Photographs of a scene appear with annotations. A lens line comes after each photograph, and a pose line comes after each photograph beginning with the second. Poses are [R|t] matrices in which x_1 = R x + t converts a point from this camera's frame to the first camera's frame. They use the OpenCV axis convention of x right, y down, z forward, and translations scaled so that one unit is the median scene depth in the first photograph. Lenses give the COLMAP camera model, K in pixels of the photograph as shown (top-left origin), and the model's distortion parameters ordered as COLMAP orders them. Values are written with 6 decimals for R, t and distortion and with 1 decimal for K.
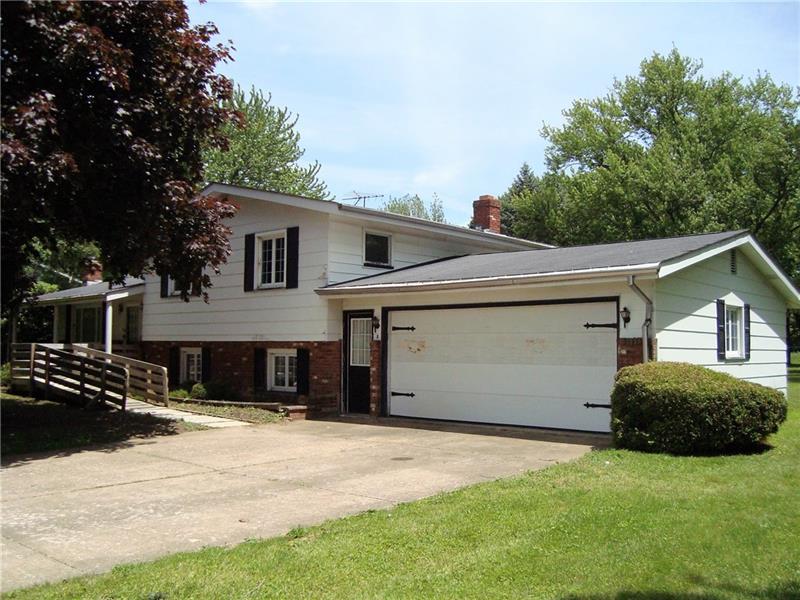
lens RADIAL K [[763.6, 0, 394.3], [0, 763.6, 302.8], [0, 0, 1]] dist [-0.115955, 0.000000]
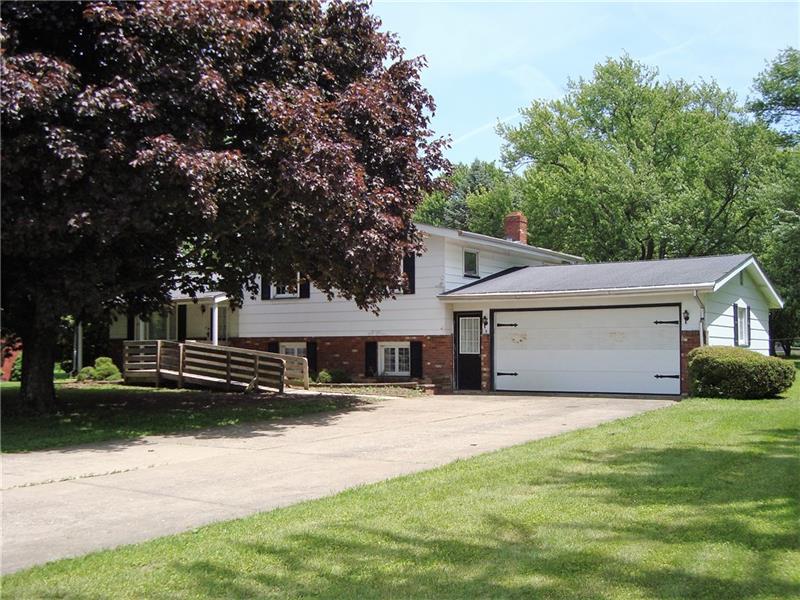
lens RADIAL K [[884.7, 0, 406.0], [0, 884.7, 302.7], [0, 0, 1]] dist [-0.063742, 0.000000]
pose [[0.986388, -0.002068, 0.164423, -0.397207], [0.000513, 0.999955, 0.009495, -0.019295], [-0.164436, -0.009281, 0.986344, -0.476695]]
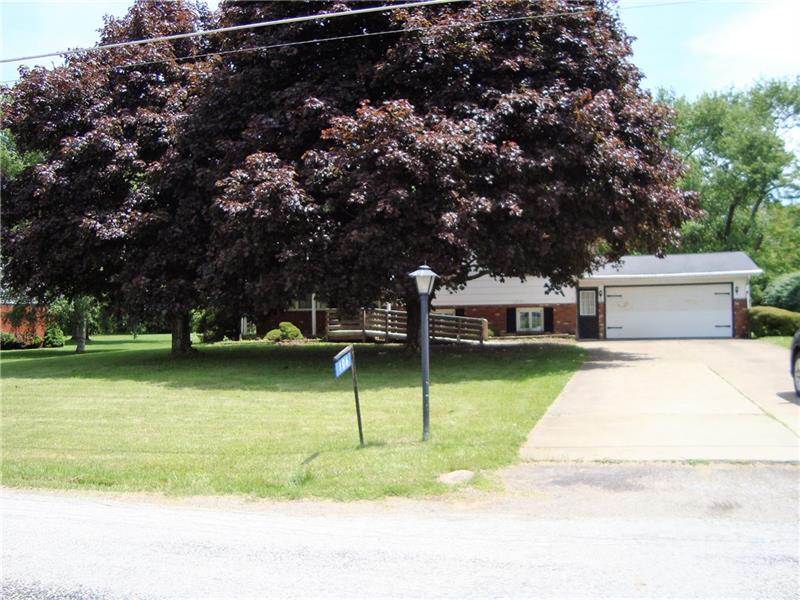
lens RADIAL K [[763.6, 0, 398.7], [0, 763.6, 297.2], [0, 0, 1]] dist [-0.115955, 0.000000]
pose [[0.881717, -0.011736, 0.471632, -1.394545], [-0.005052, 0.999398, 0.034314, -0.028837], [-0.471751, -0.032638, 0.881128, -0.503032]]
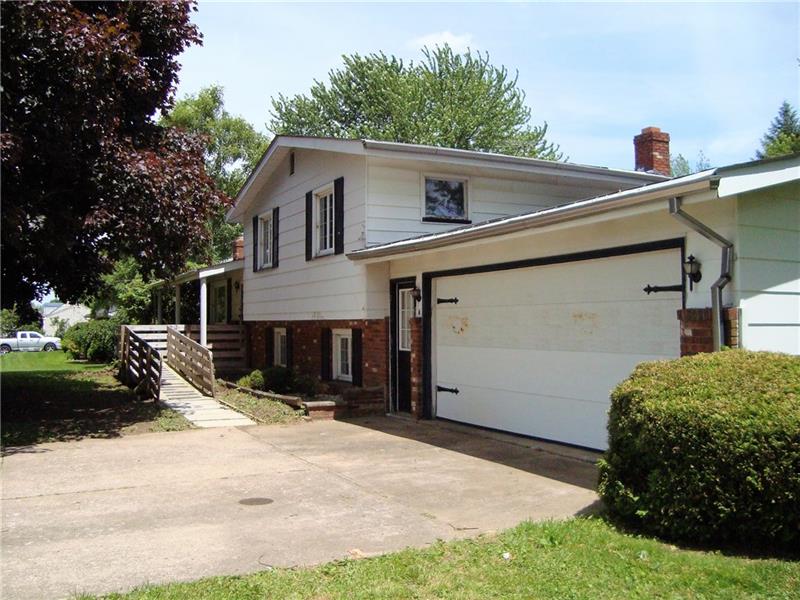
lens RADIAL K [[763.6, 0, 399.2], [0, 763.6, 279.7], [0, 0, 1]] dist [-0.115955, 0.000000]
pose [[0.930478, -0.030632, -0.365065, 0.226599], [0.030806, 0.999511, -0.005349, 0.015038], [0.365051, -0.006269, 0.930967, 0.281648]]
